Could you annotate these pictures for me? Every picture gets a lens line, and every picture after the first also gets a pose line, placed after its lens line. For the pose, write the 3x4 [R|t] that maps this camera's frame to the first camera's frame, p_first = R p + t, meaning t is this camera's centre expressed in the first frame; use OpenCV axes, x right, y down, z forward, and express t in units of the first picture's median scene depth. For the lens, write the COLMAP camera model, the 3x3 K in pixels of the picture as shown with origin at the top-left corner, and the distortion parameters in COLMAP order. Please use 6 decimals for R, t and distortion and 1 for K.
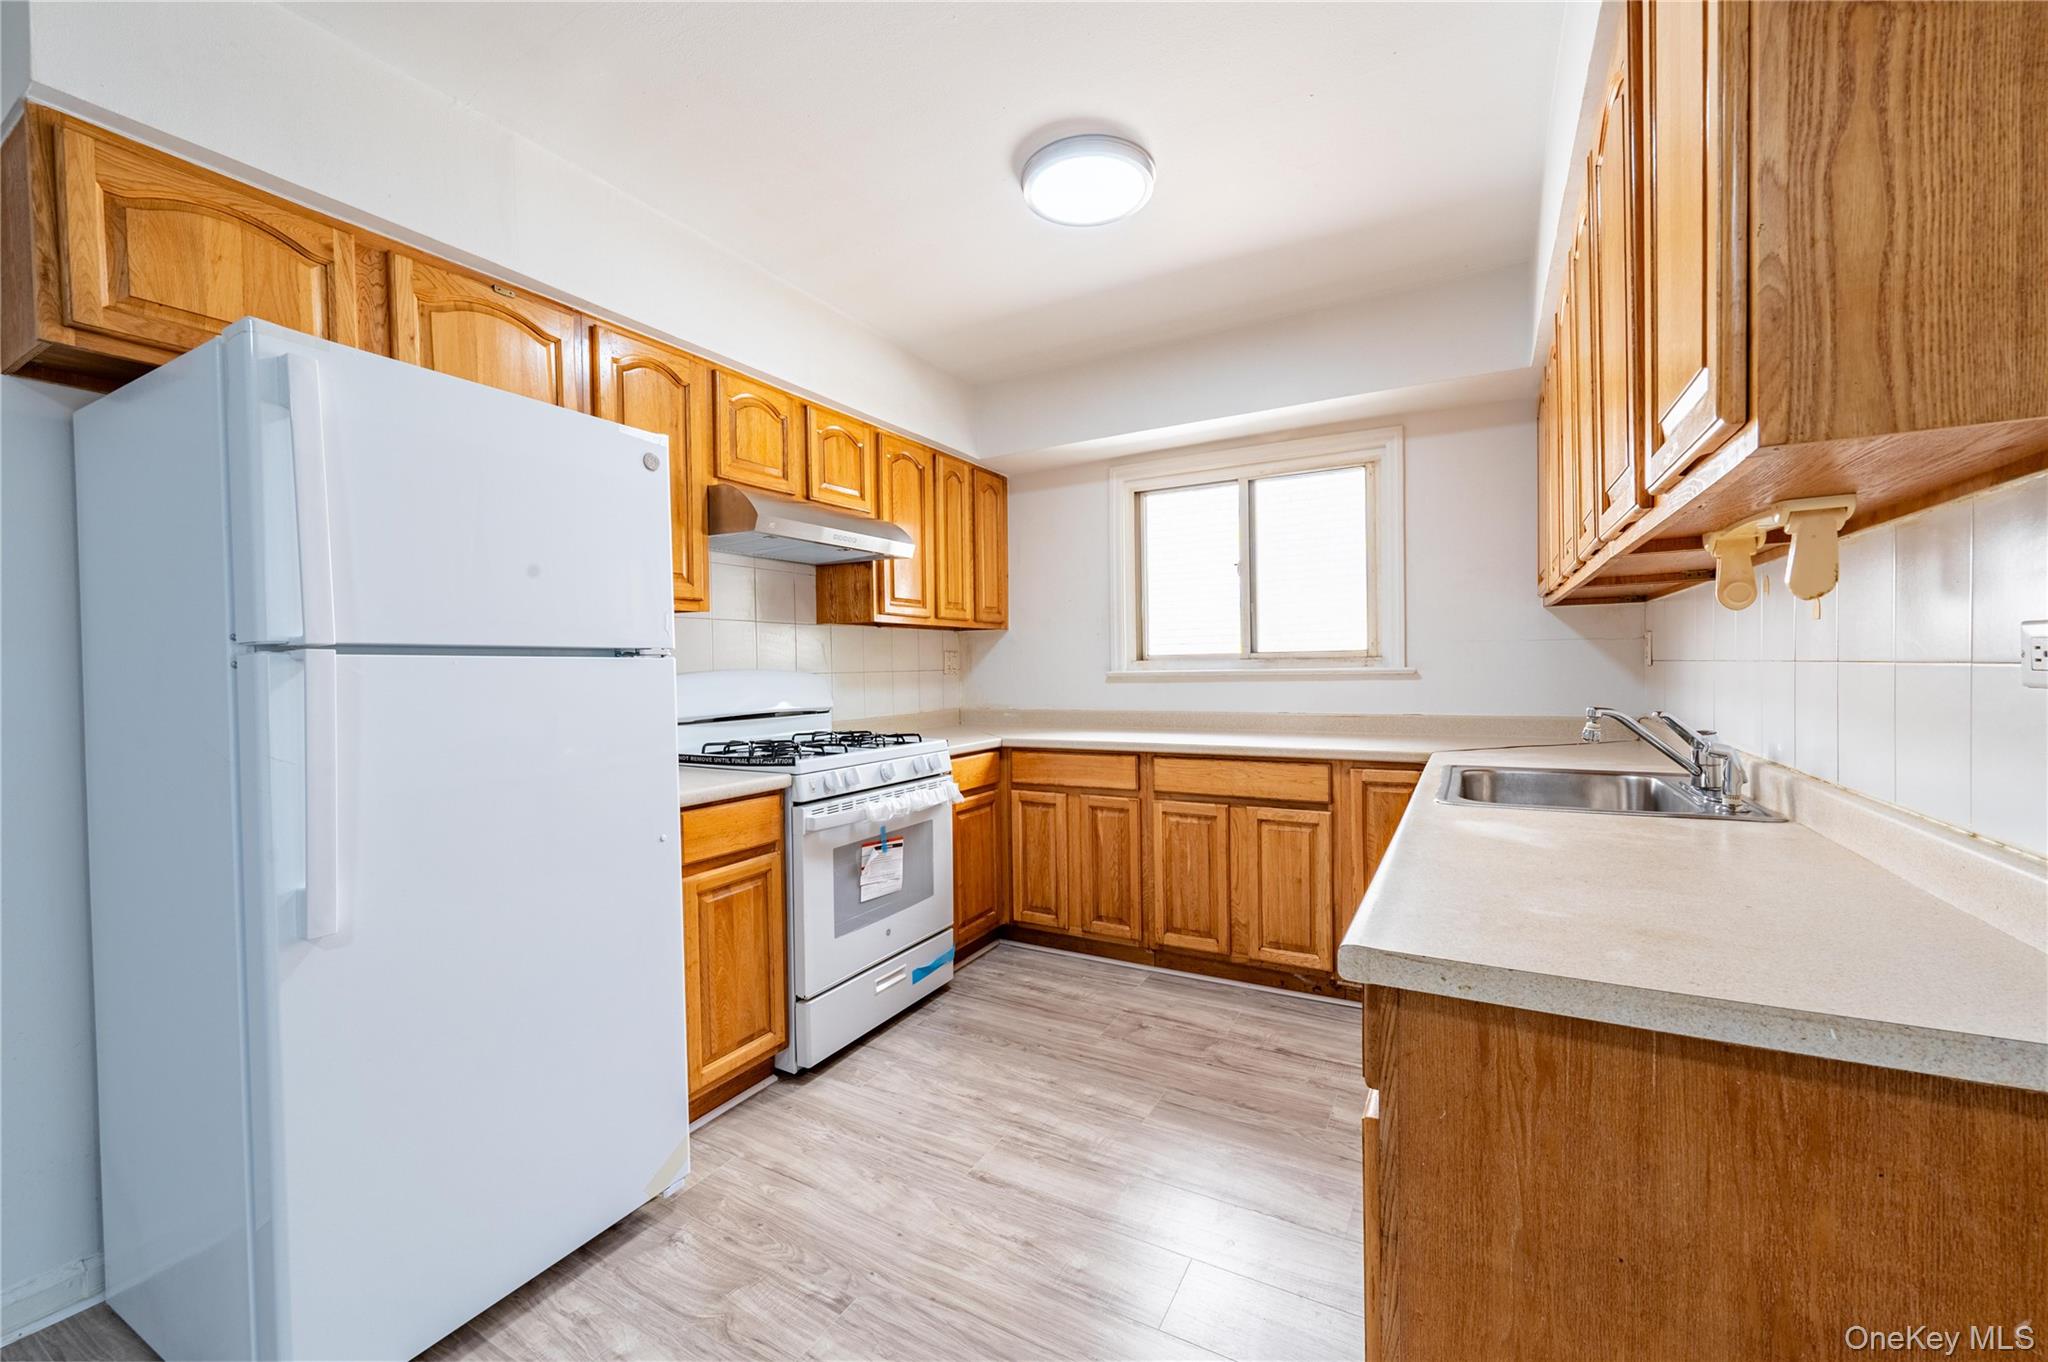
lens RADIAL K [[823.3, 0, 1056.5], [0, 823.3, 668.0], [0, 0, 1]] dist [-0.003417, -0.000589]
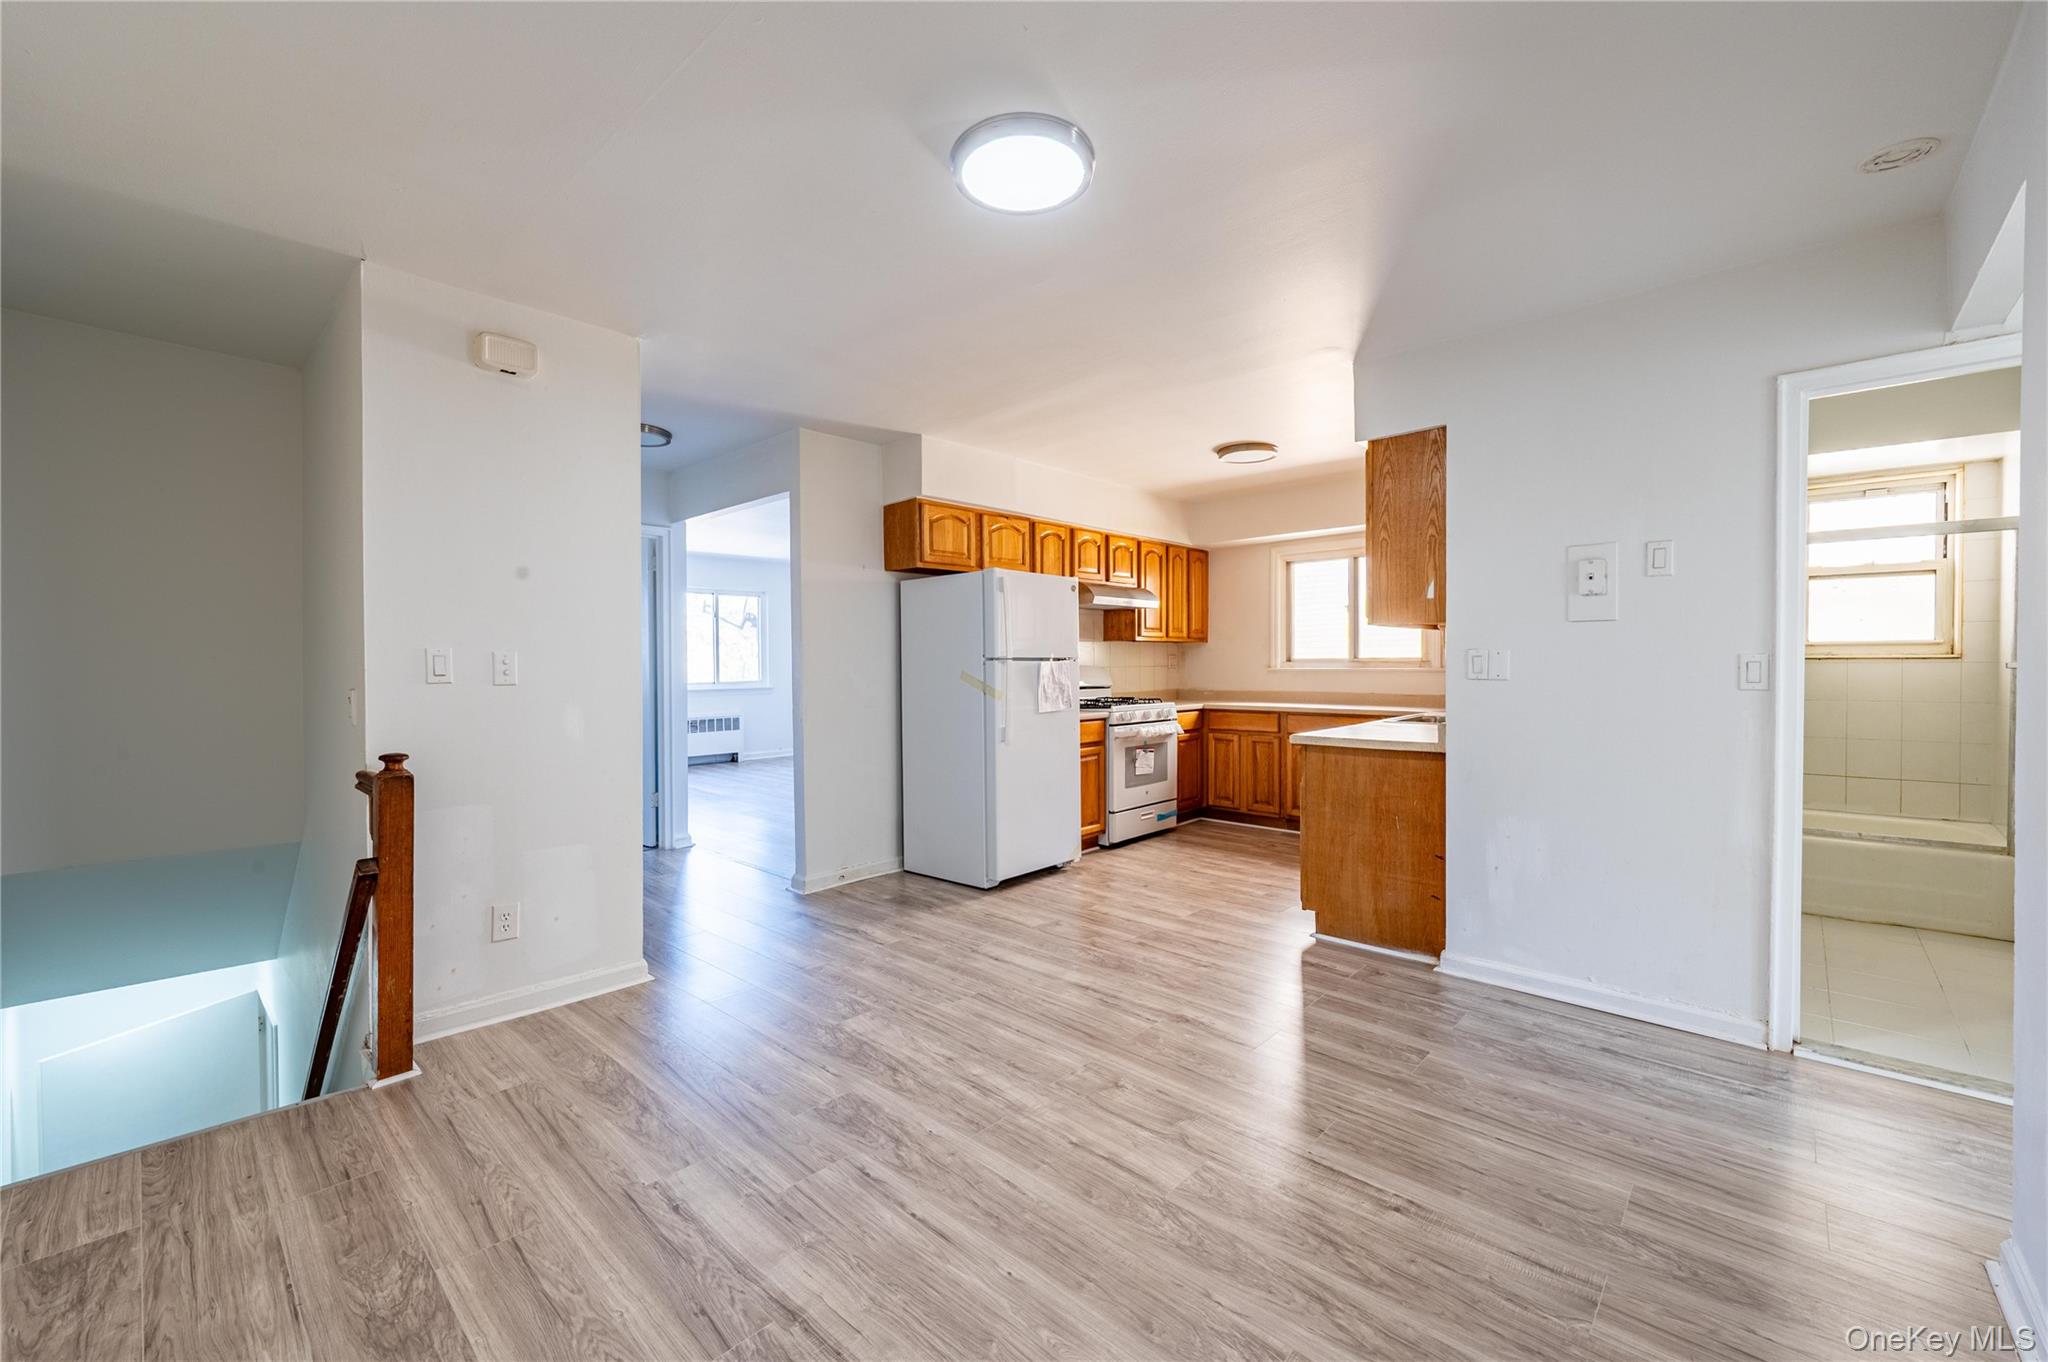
lens RADIAL K [[823.3, 0, 1036.0], [0, 823.3, 678.0], [0, 0, 1]] dist [-0.003417, -0.000589]
pose [[0.964534, 0.013106, -0.263634, 0.064648], [-0.009116, 0.999825, 0.016353, 0.000499], [0.263802, -0.013370, 0.964484, -1.003911]]
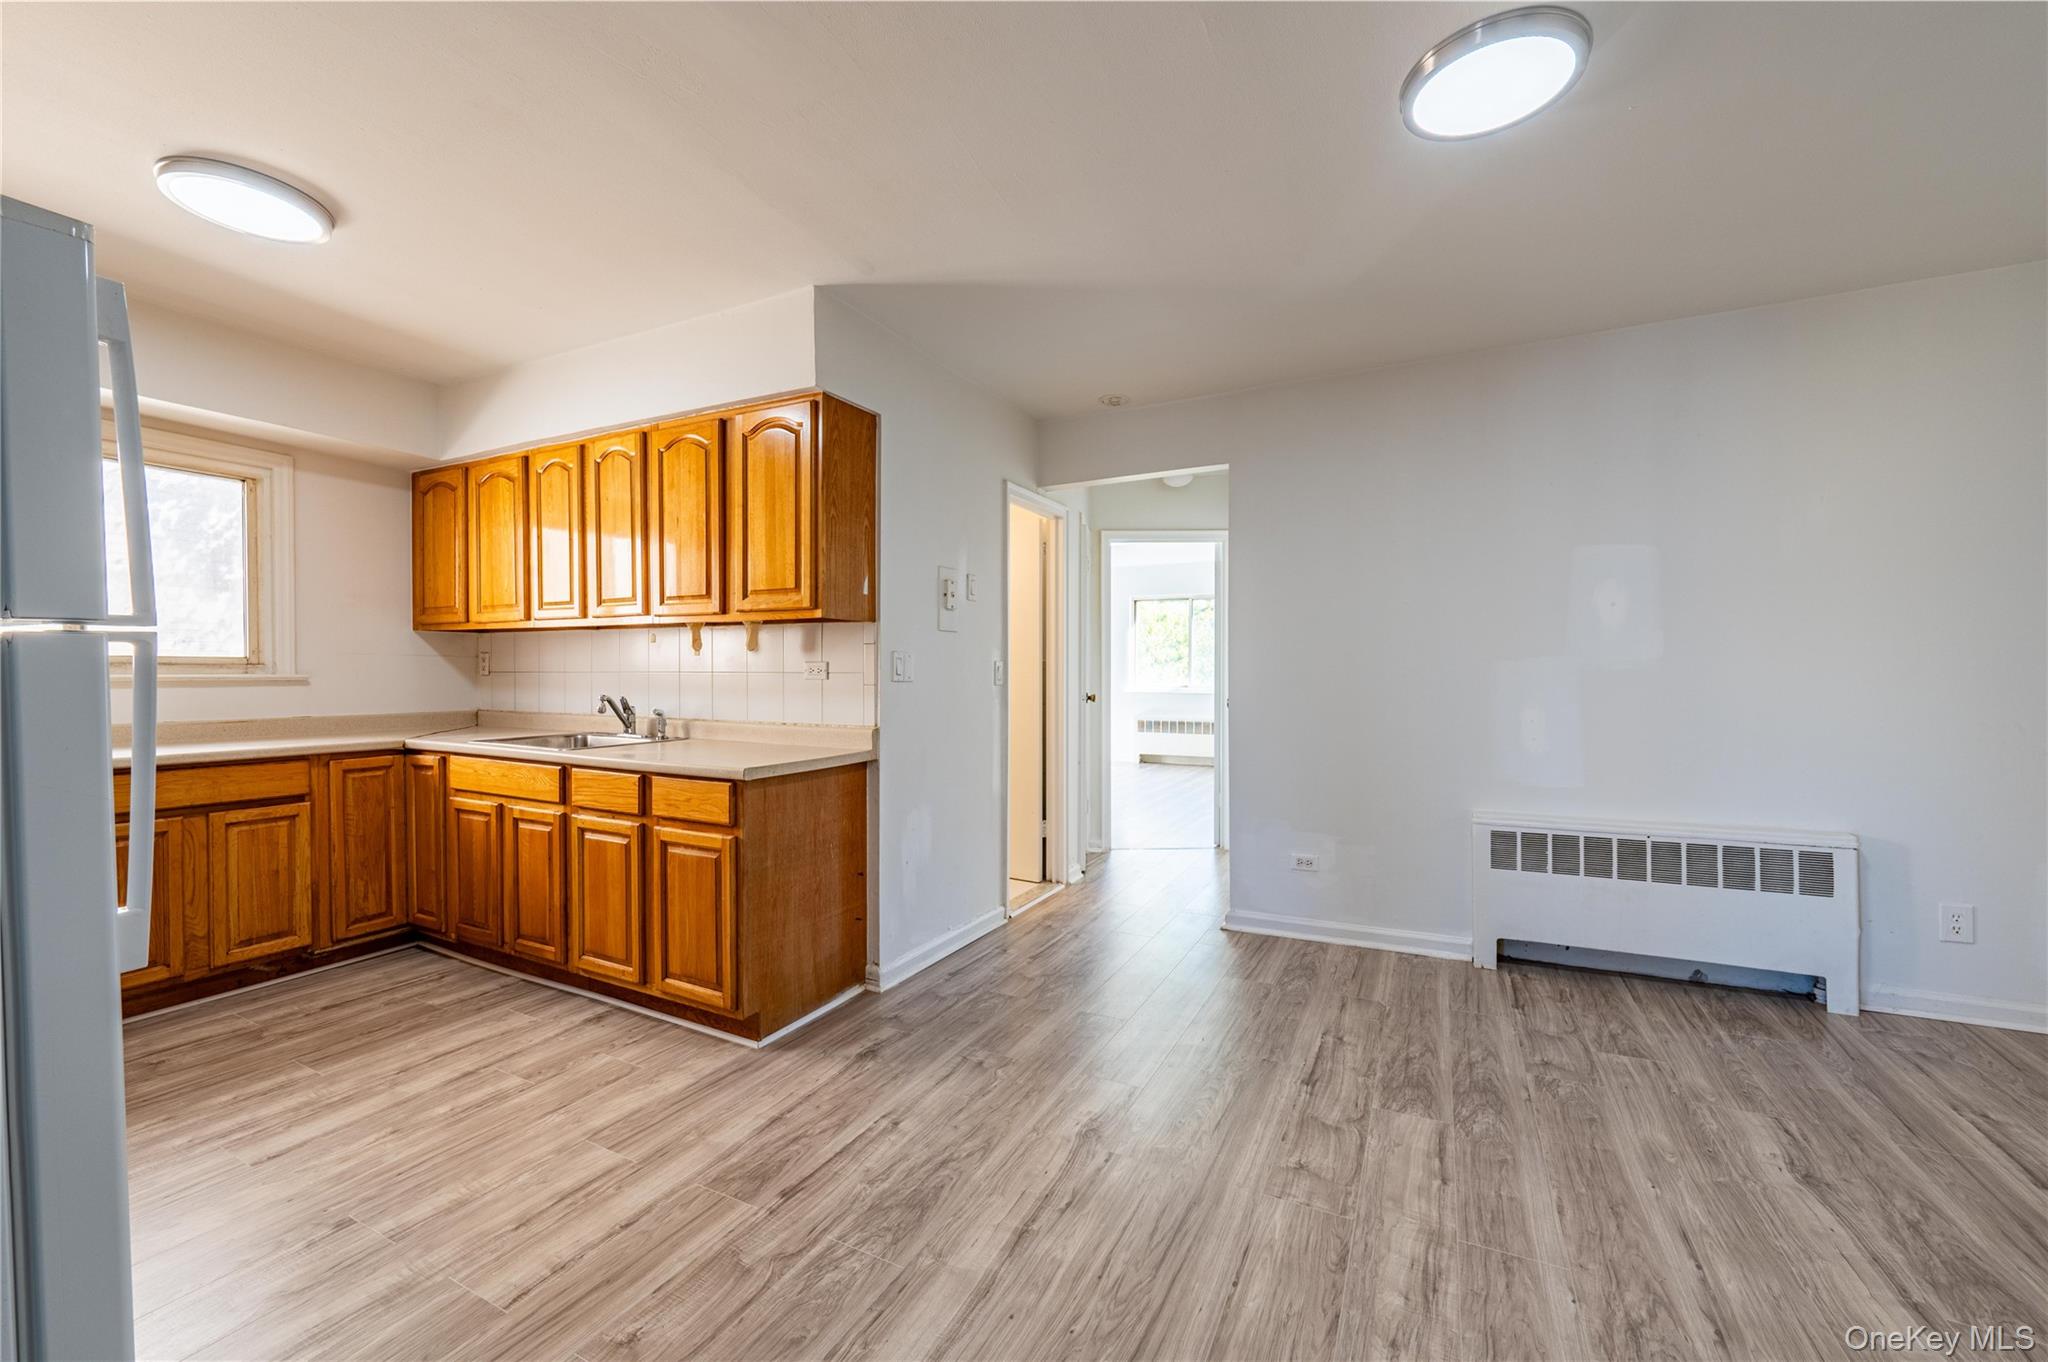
lens RADIAL K [[823.3, 0, 1005.0], [0, 823.3, 683.8], [0, 0, 1]] dist [-0.003417, -0.000589]
pose [[-0.002332, 0.000677, 0.999997, -0.749653], [0.006130, 0.999981, -0.000662, 0.019183], [-0.999978, 0.006129, -0.002336, 0.050295]]
